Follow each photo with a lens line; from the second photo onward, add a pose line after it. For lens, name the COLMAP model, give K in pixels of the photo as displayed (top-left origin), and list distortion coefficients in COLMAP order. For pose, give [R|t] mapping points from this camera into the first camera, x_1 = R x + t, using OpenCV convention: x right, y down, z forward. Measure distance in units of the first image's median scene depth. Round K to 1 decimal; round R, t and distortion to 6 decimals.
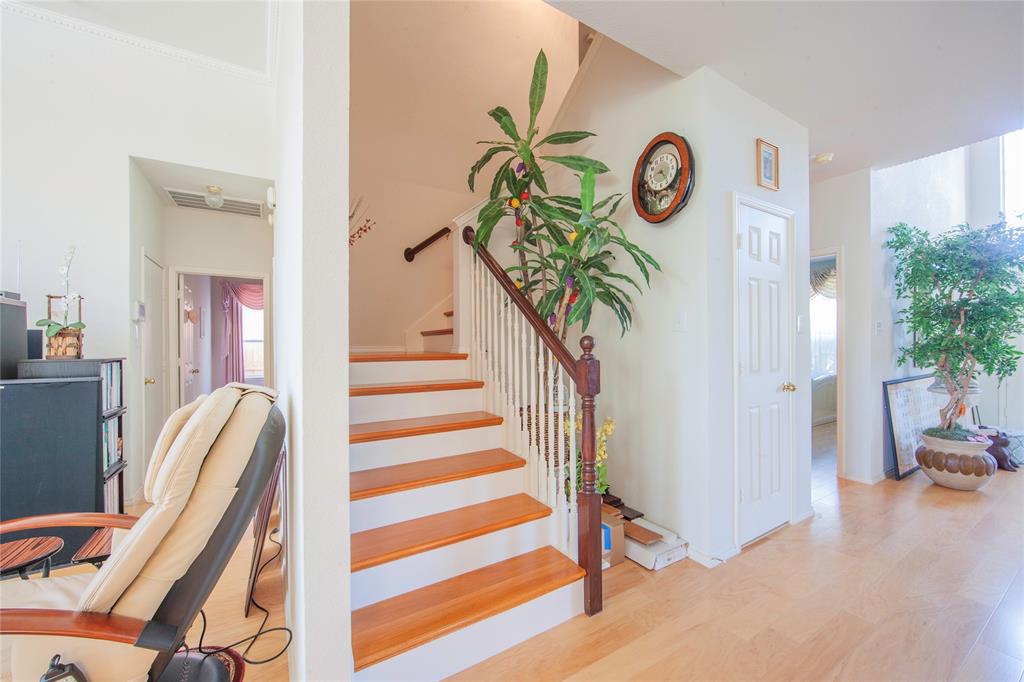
lens RADIAL K [[403.9, 0, 515.6], [0, 403.9, 345.1], [0, 0, 1]] dist [-0.013560, 0.002882]
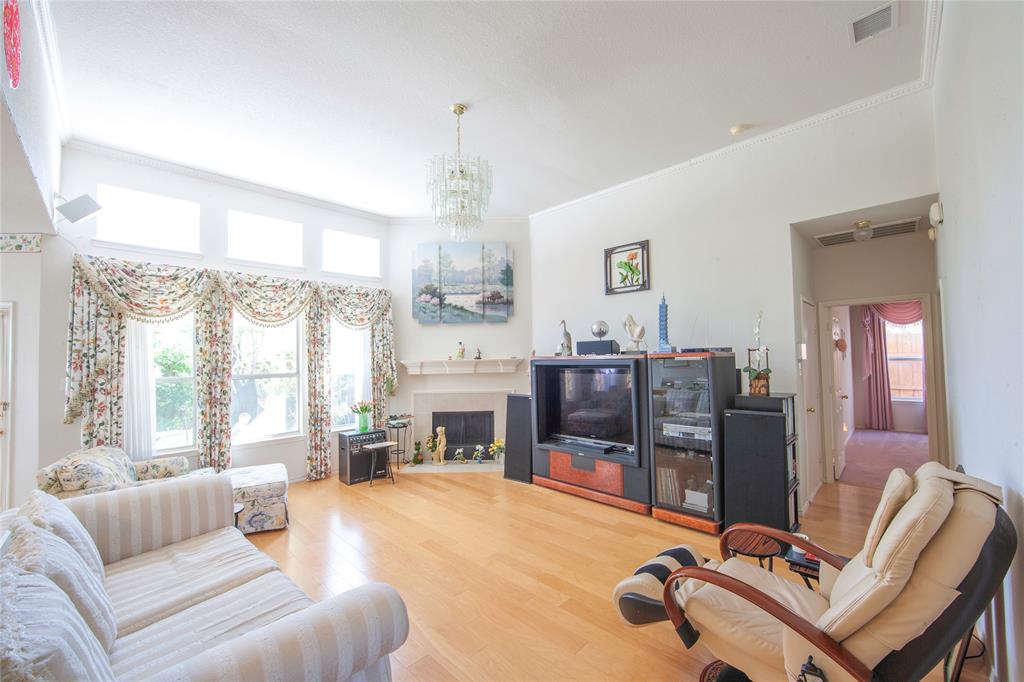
lens RADIAL K [[403.9, 0, 515.6], [0, 403.9, 345.1], [0, 0, 1]] dist [-0.013560, 0.002882]
pose [[0.240543, -0.030700, -0.970153, 0.000103], [0.017846, 0.999471, -0.027202, -0.113513], [0.970474, -0.010770, 0.240964, -0.130001]]
